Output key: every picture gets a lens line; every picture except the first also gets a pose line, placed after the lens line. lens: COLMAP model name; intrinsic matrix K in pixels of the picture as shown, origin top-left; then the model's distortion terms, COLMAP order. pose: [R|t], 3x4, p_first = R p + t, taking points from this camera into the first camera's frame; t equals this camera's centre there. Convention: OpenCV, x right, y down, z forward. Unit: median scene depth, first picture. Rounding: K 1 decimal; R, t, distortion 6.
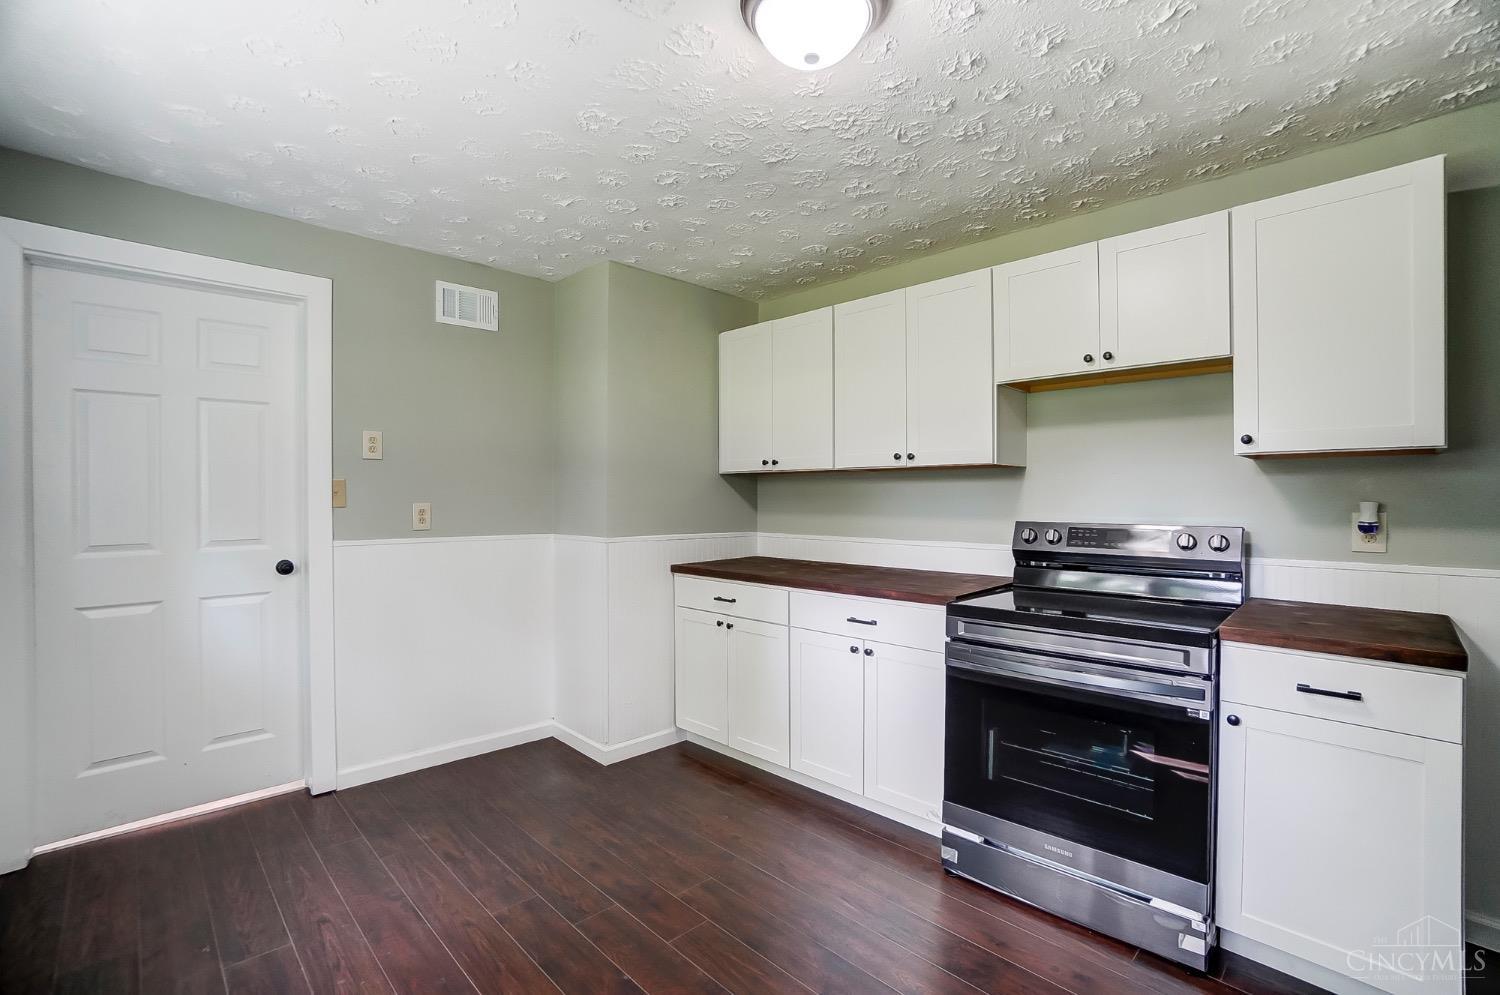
lens RADIAL K [[643.7, 0, 750.0], [0, 643.7, 497.5], [0, 0, 1]] dist [-0.048864, 0.000405]
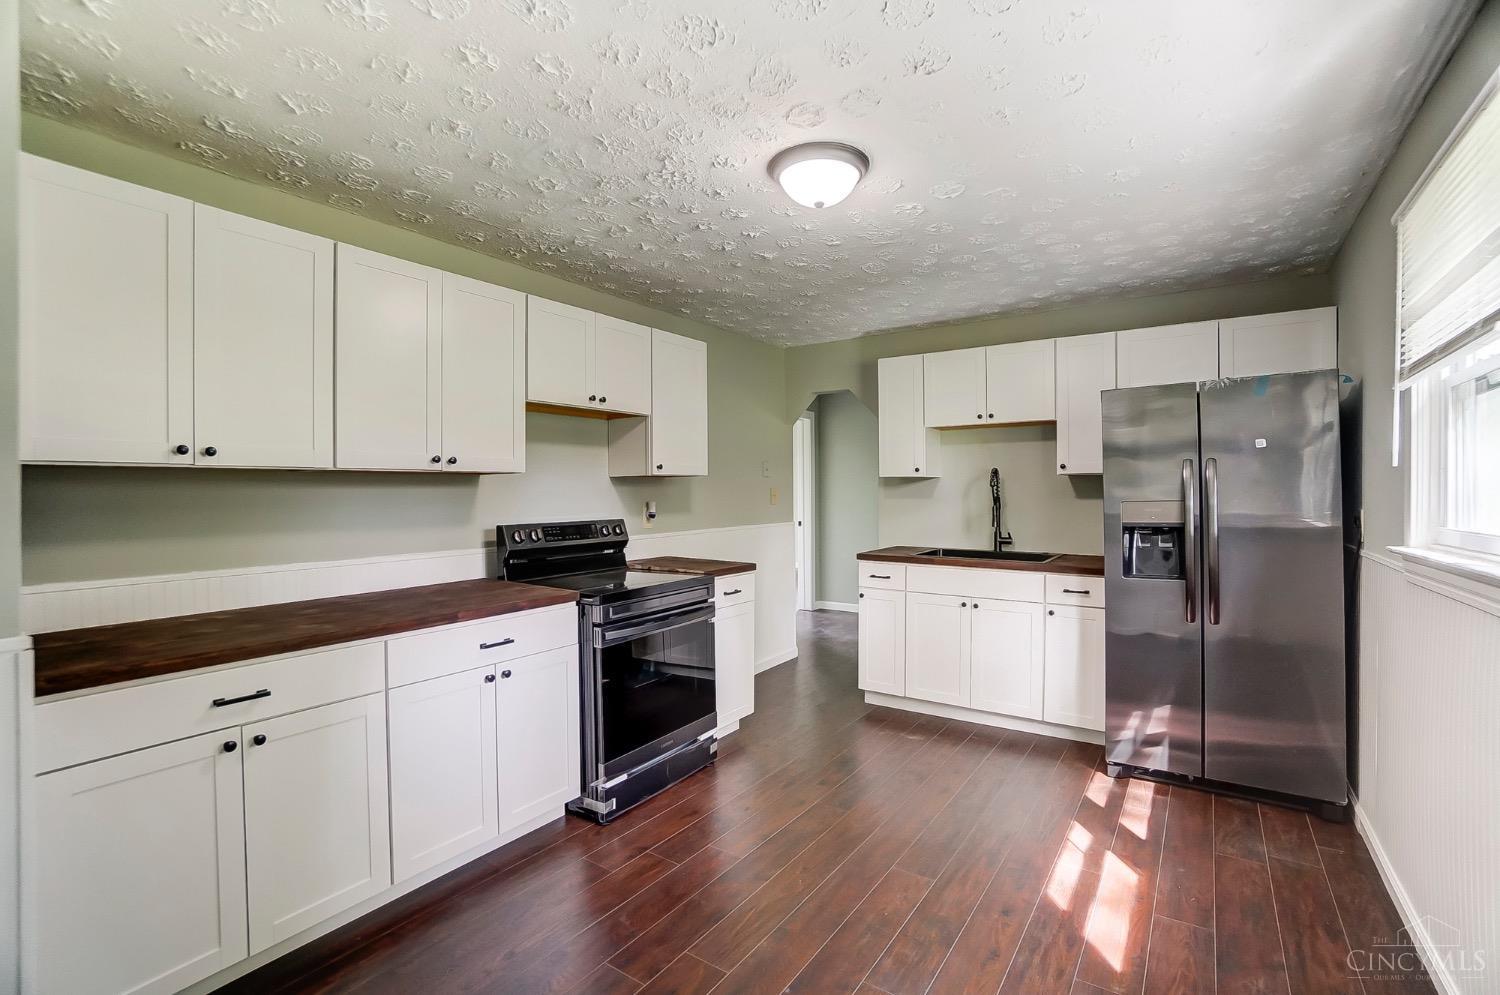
lens RADIAL K [[643.7, 0, 750.0], [0, 643.7, 497.5], [0, 0, 1]] dist [-0.048864, 0.000405]
pose [[-0.158967, -0.006051, 0.987265, -0.696898], [0.014909, 0.999852, 0.008529, -0.012769], [-0.987171, 0.016075, -0.158853, 0.720576]]
